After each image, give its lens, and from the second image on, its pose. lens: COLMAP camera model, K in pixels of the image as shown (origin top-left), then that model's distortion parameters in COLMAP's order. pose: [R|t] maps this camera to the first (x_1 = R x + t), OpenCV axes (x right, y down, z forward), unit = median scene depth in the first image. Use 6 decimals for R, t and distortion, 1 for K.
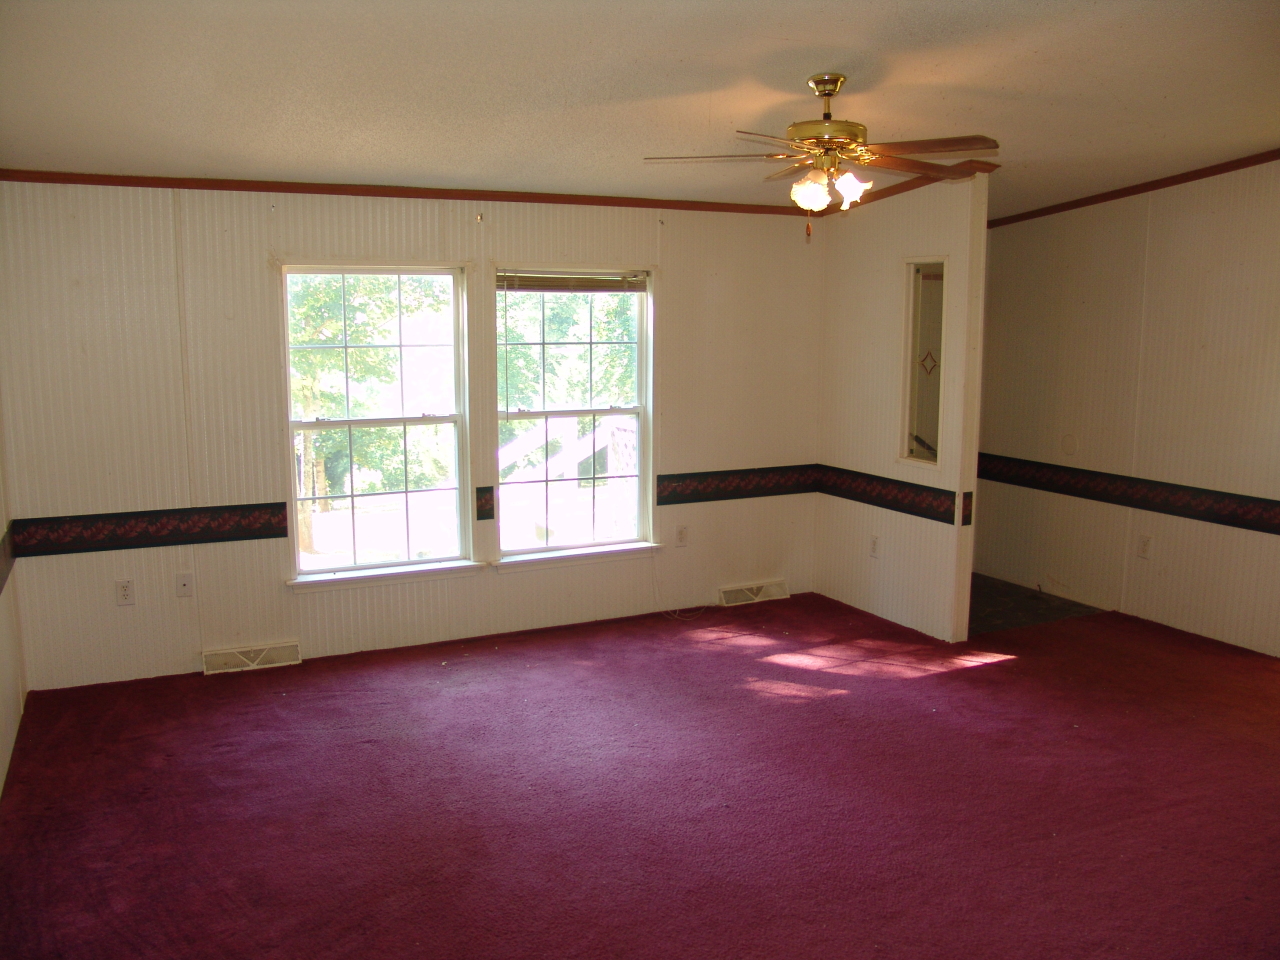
lens RADIAL K [[1051.8, 0, 607.7], [0, 1051.8, 477.7], [0, 0, 1]] dist [-0.121264, 0.092541]
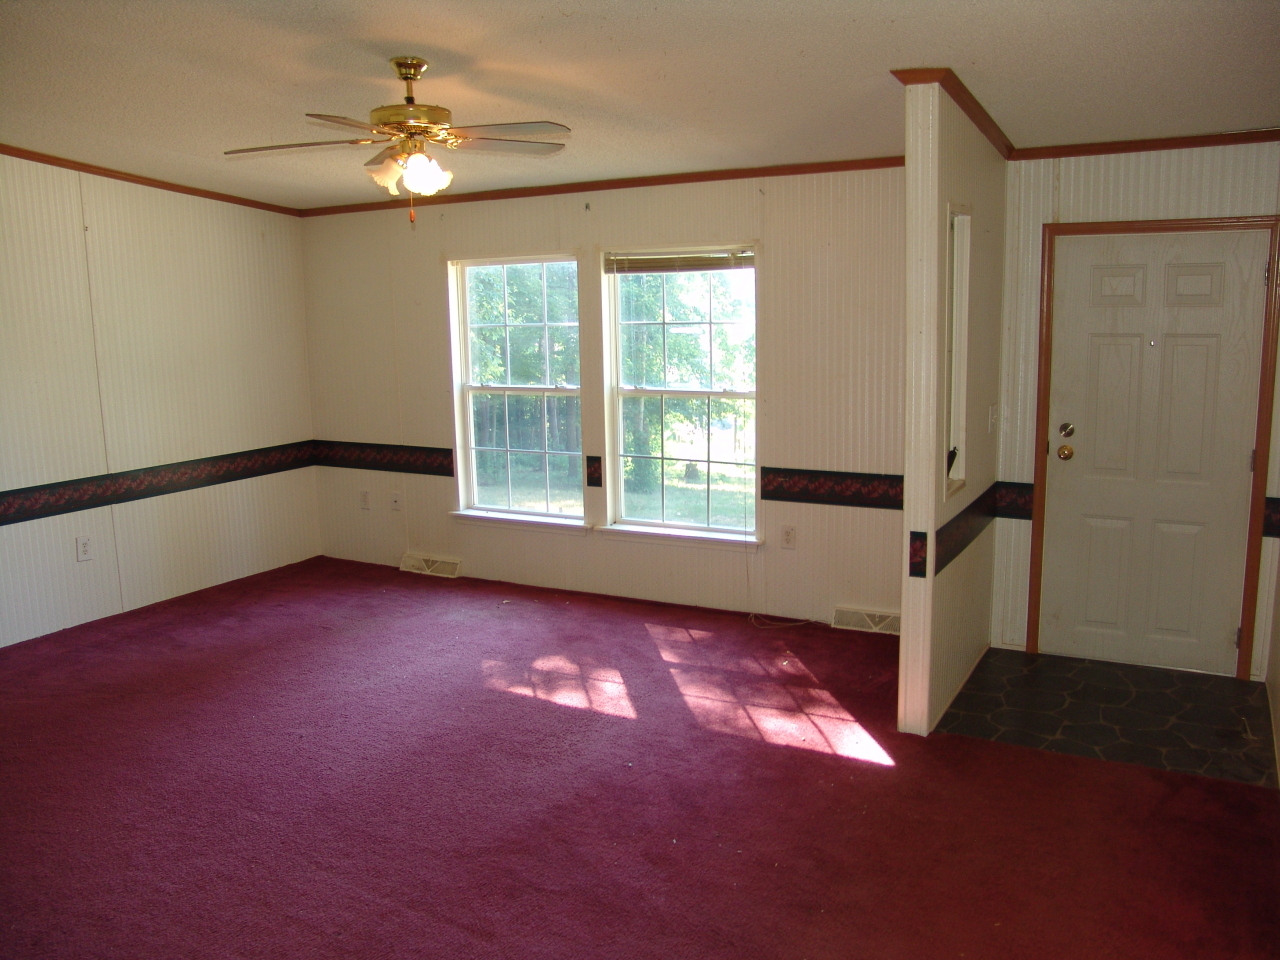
lens RADIAL K [[1051.8, 0, 607.7], [0, 1051.8, 477.7], [0, 0, 1]] dist [-0.121264, 0.092541]
pose [[0.589384, 0.120486, -0.798818, 0.756037], [-0.100734, 0.992059, 0.075309, -0.052041], [0.801548, 0.036082, 0.596840, 0.364892]]
